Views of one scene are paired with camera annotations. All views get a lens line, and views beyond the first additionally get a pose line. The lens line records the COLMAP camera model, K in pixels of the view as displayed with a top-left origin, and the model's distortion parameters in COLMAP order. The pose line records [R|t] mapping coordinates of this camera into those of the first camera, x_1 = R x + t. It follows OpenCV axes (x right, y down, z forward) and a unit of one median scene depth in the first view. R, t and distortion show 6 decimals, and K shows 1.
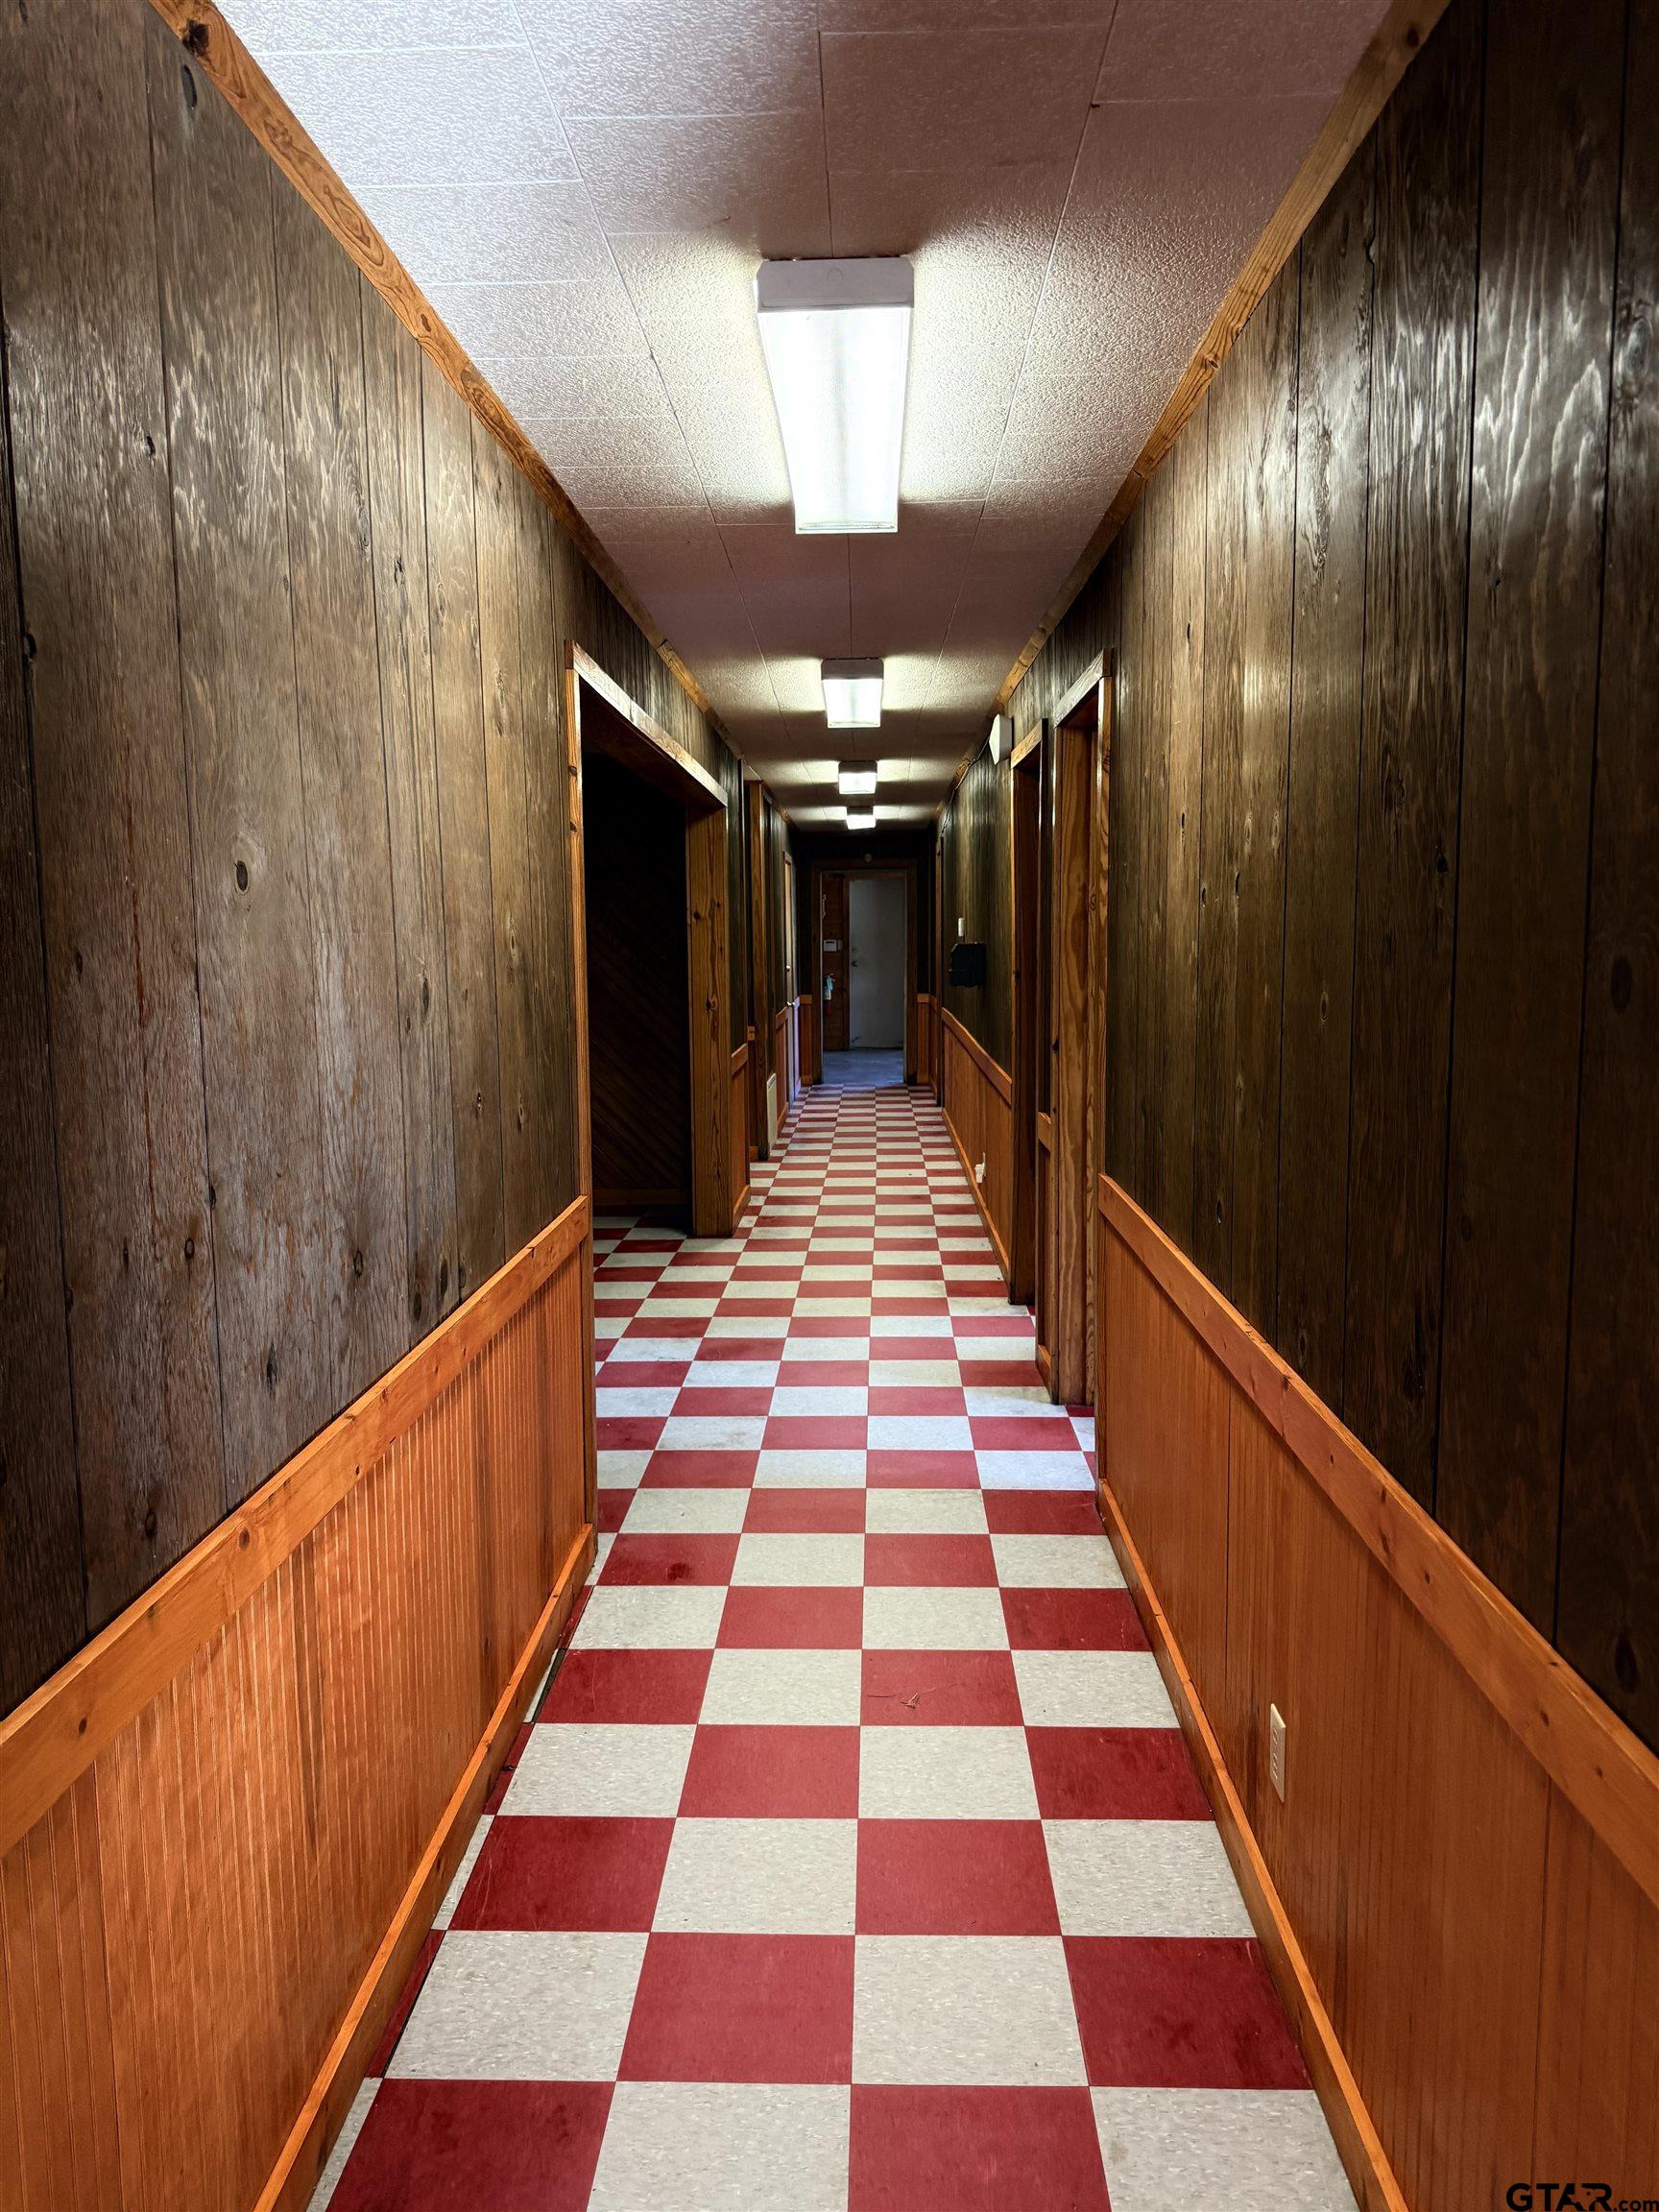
lens RADIAL K [[1556.6, 0, 829.5], [0, 1556.6, 1106.0], [0, 0, 1]] dist [-0.000009, -0.000017]
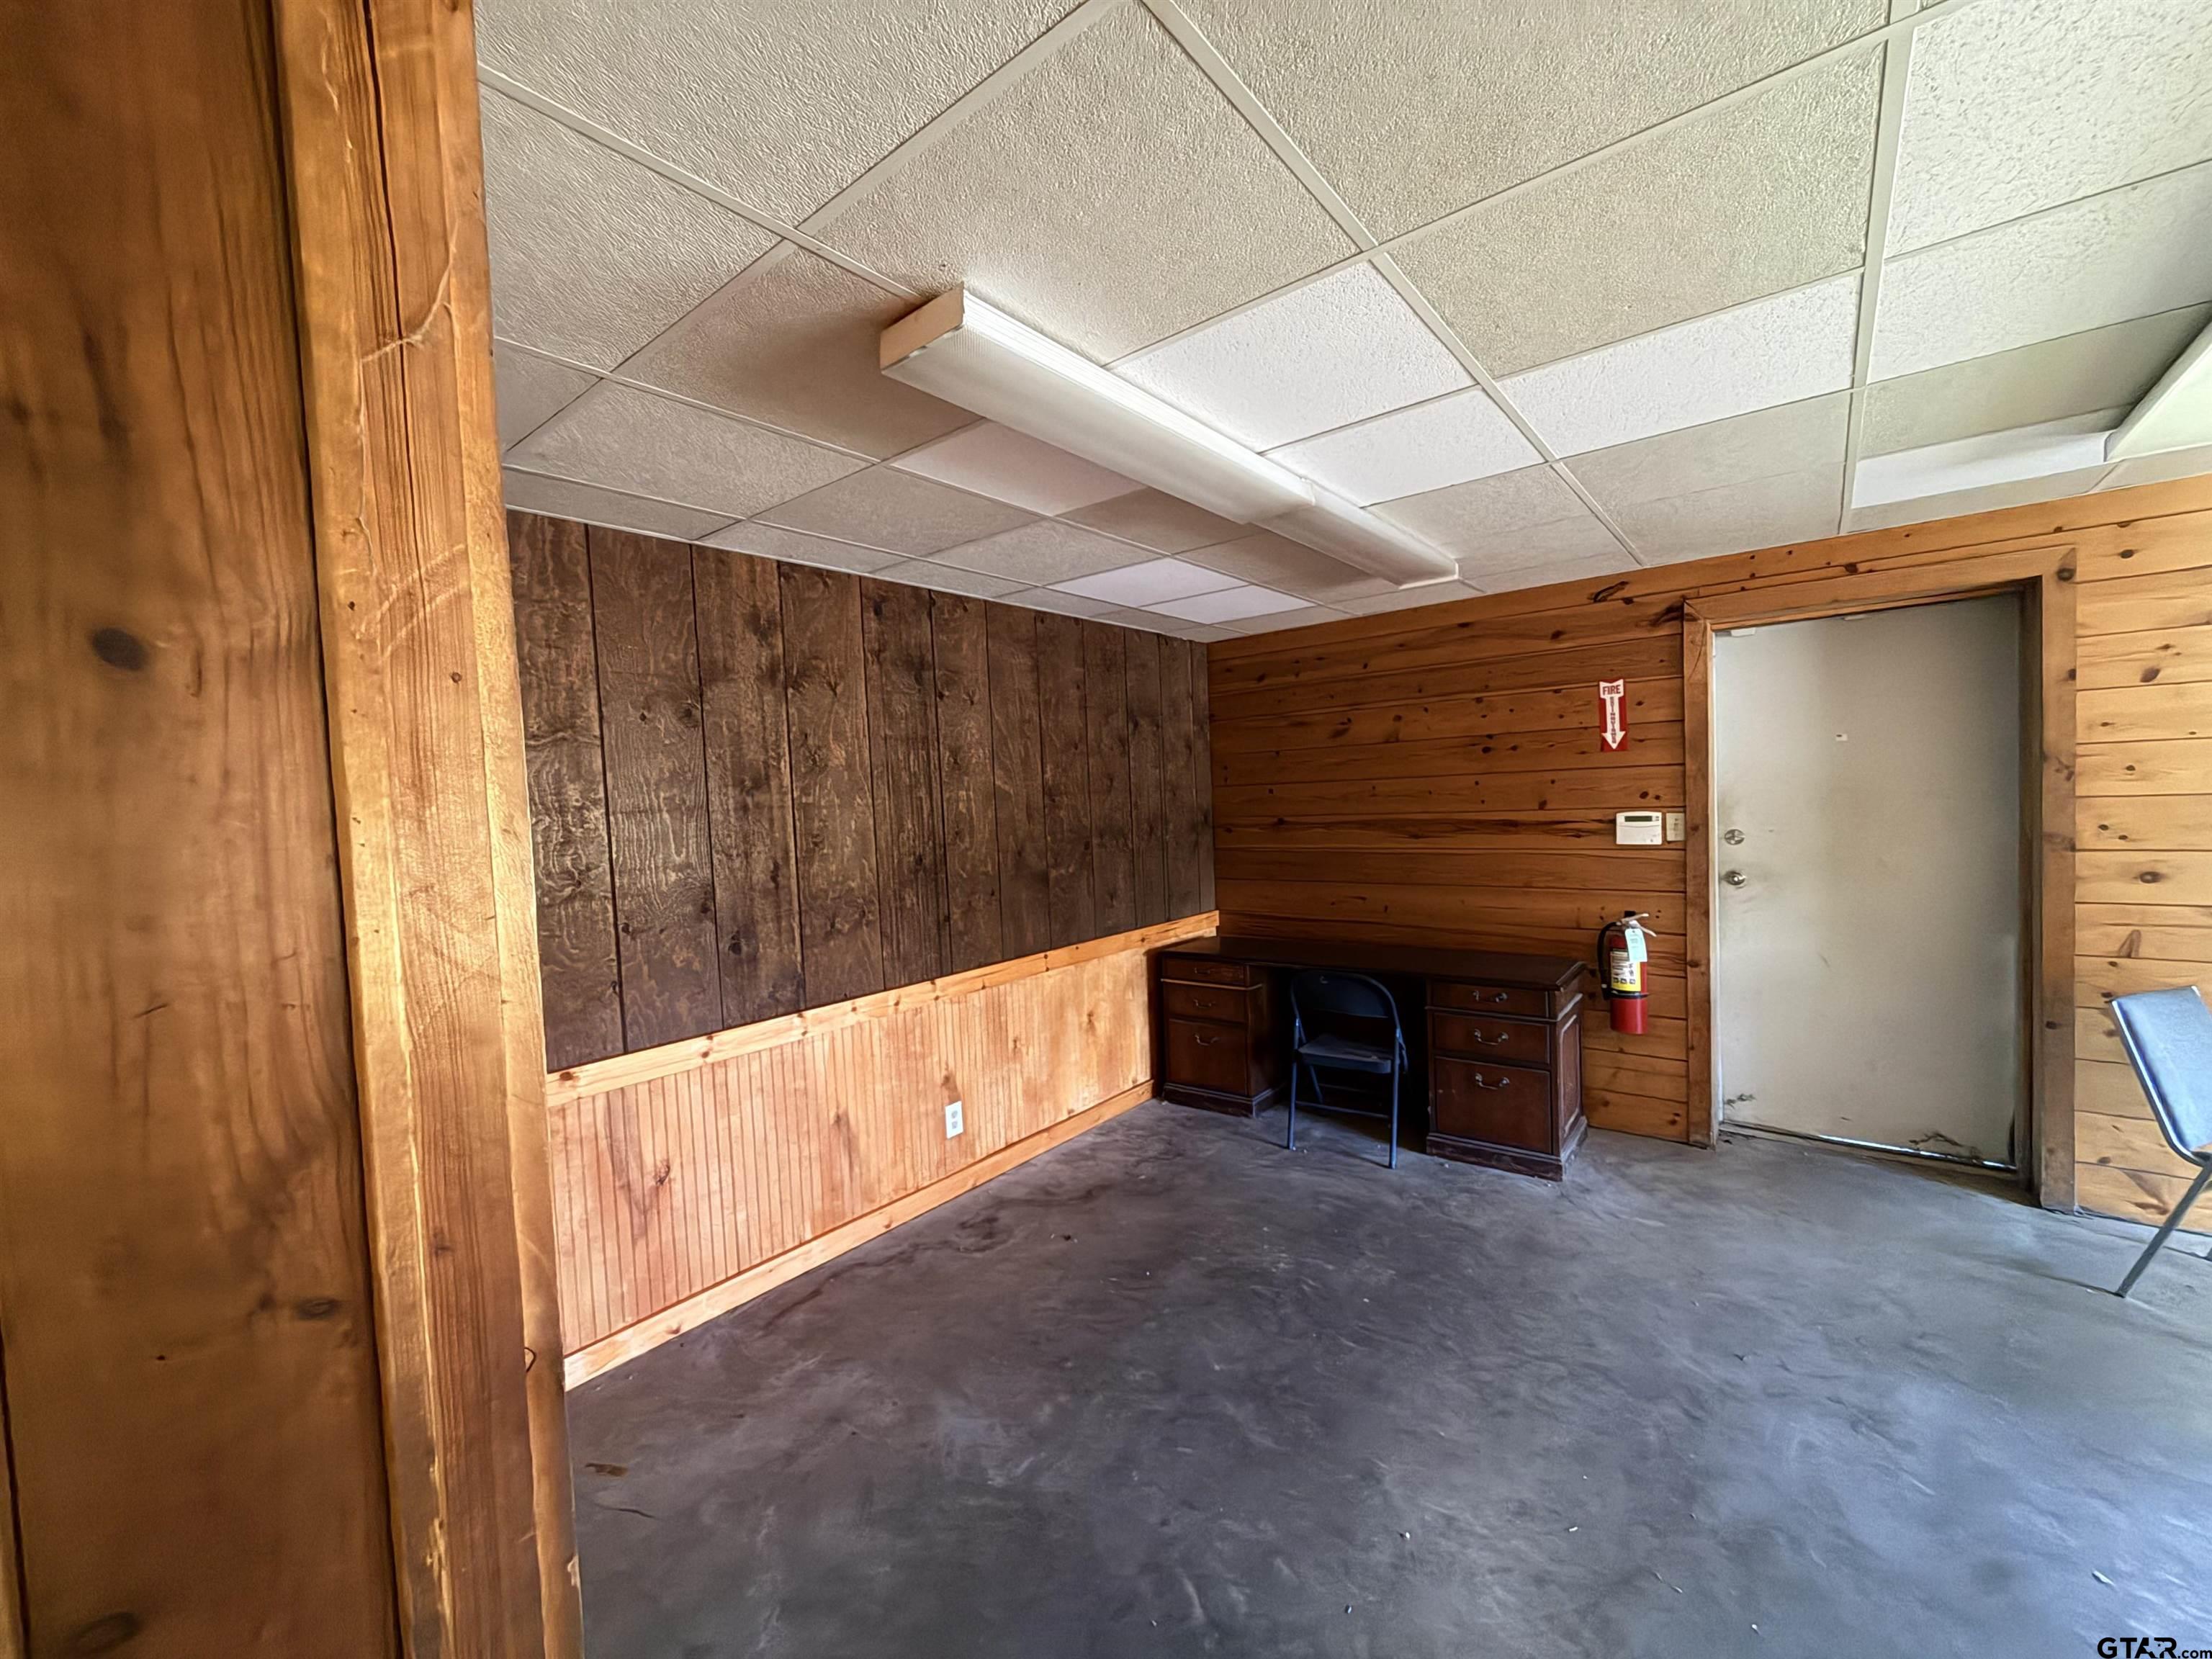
lens RADIAL K [[878.7, 0, 1106.0], [0, 878.7, 829.5], [0, 0, 1]] dist [-0.001604, -0.000199]
pose [[0.797907, -0.000436, -0.602780, 0.022595], [-0.032131, 0.998547, -0.043255, -0.090082], [0.601923, 0.053881, 0.796734, 0.775638]]
